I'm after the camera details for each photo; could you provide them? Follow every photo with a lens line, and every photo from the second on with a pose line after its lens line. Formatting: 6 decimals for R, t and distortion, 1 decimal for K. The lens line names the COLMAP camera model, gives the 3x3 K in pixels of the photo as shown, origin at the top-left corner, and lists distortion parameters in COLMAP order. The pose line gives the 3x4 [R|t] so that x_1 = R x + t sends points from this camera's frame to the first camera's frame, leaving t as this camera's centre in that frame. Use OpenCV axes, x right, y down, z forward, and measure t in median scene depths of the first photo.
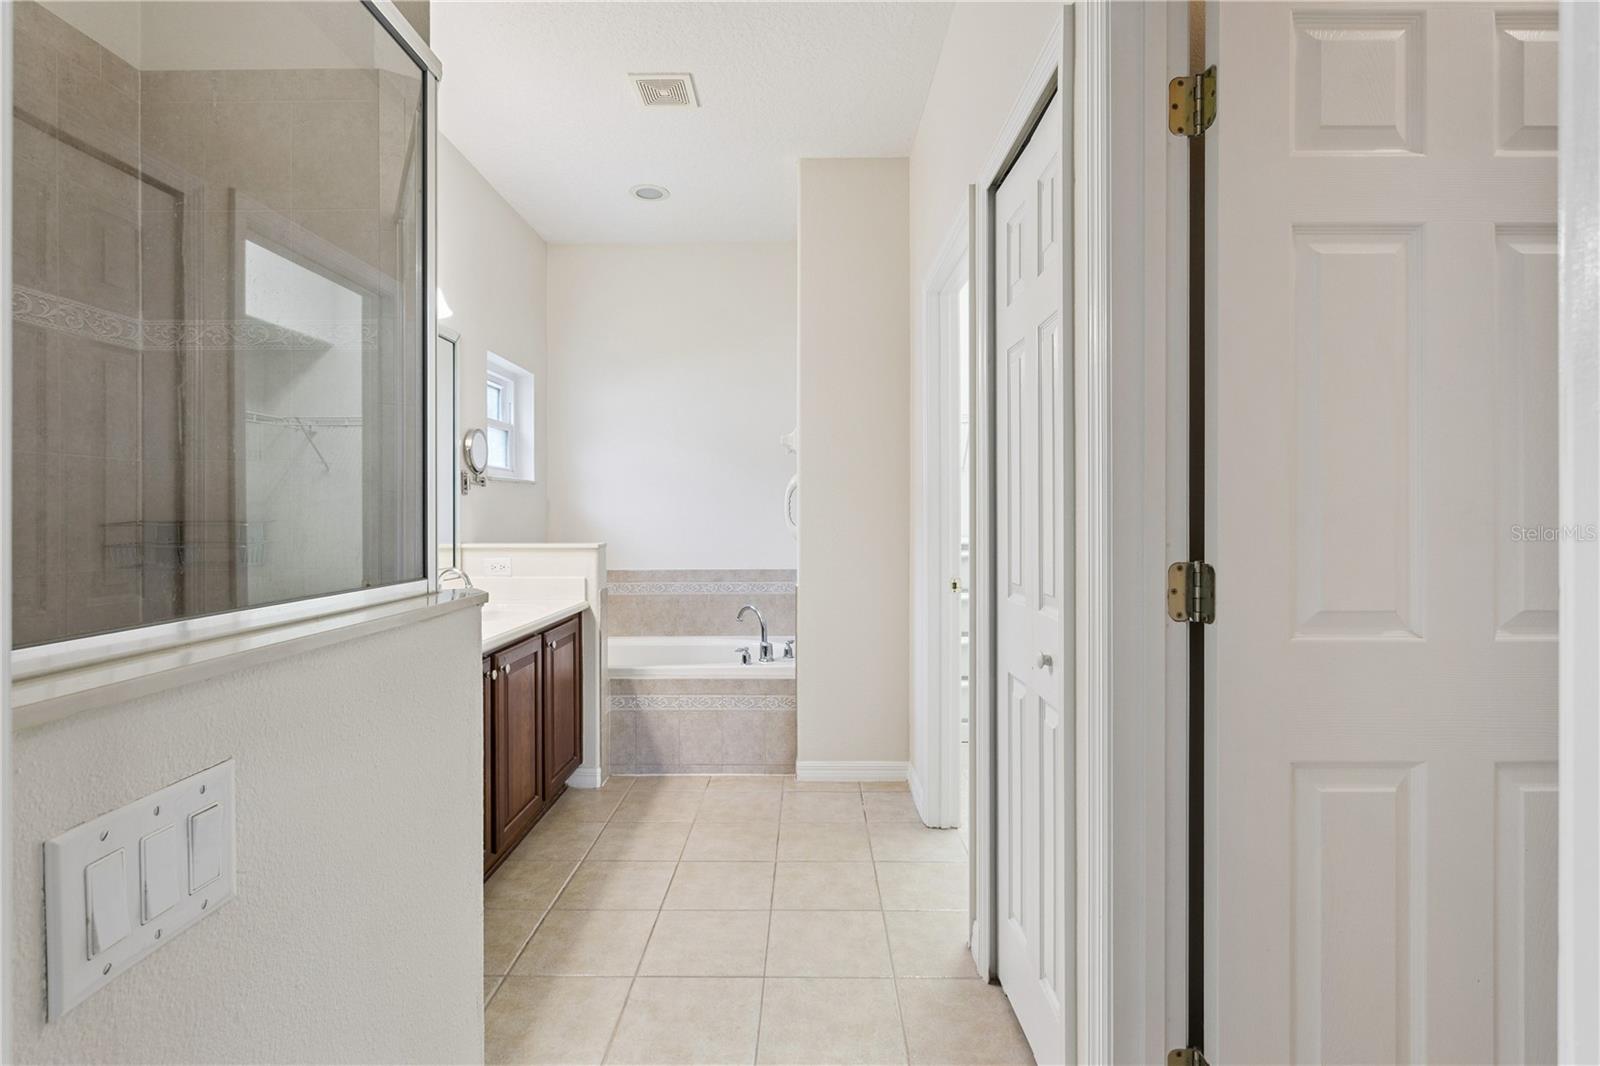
lens RADIAL K [[774.5, 0, 803.8], [0, 774.5, 522.5], [0, 0, 1]] dist [-0.004567, 0.003683]
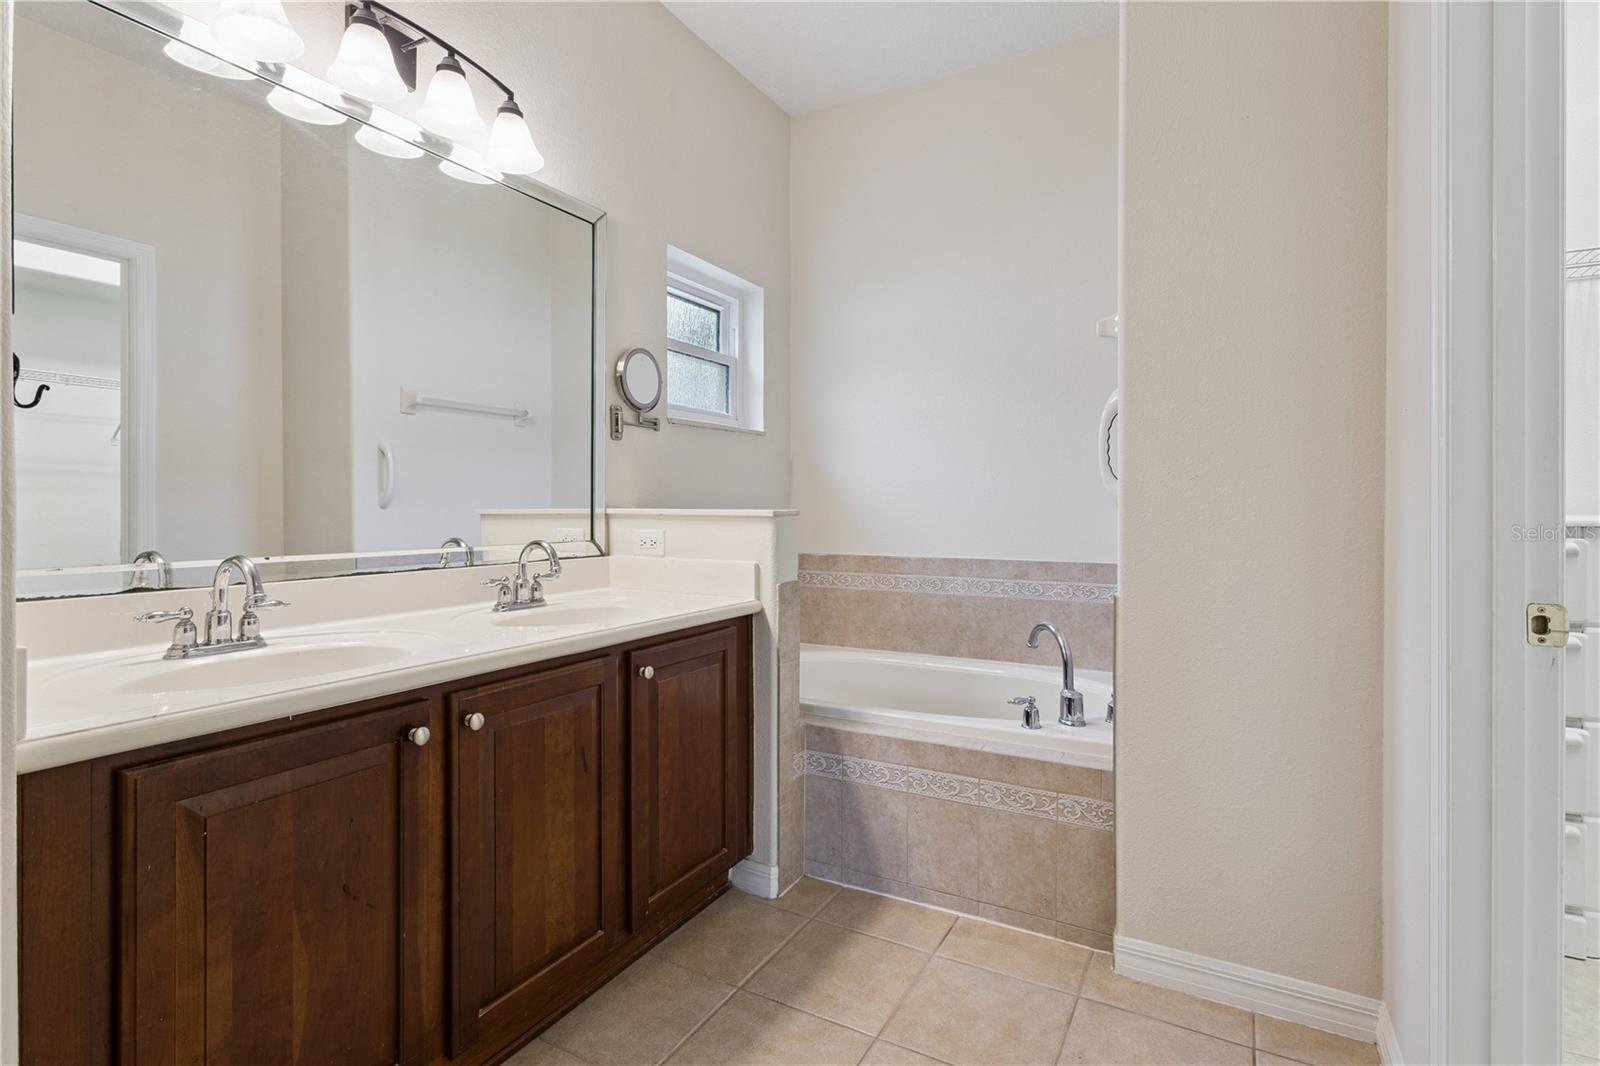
lens RADIAL K [[774.5, 0, 811.9], [0, 774.5, 505.6], [0, 0, 1]] dist [-0.004567, 0.003683]
pose [[0.879127, 0.004166, -0.476569, 0.057276], [-0.008935, 0.999930, -0.007740, 0.027220], [0.476503, 0.011063, 0.879103, 0.439084]]
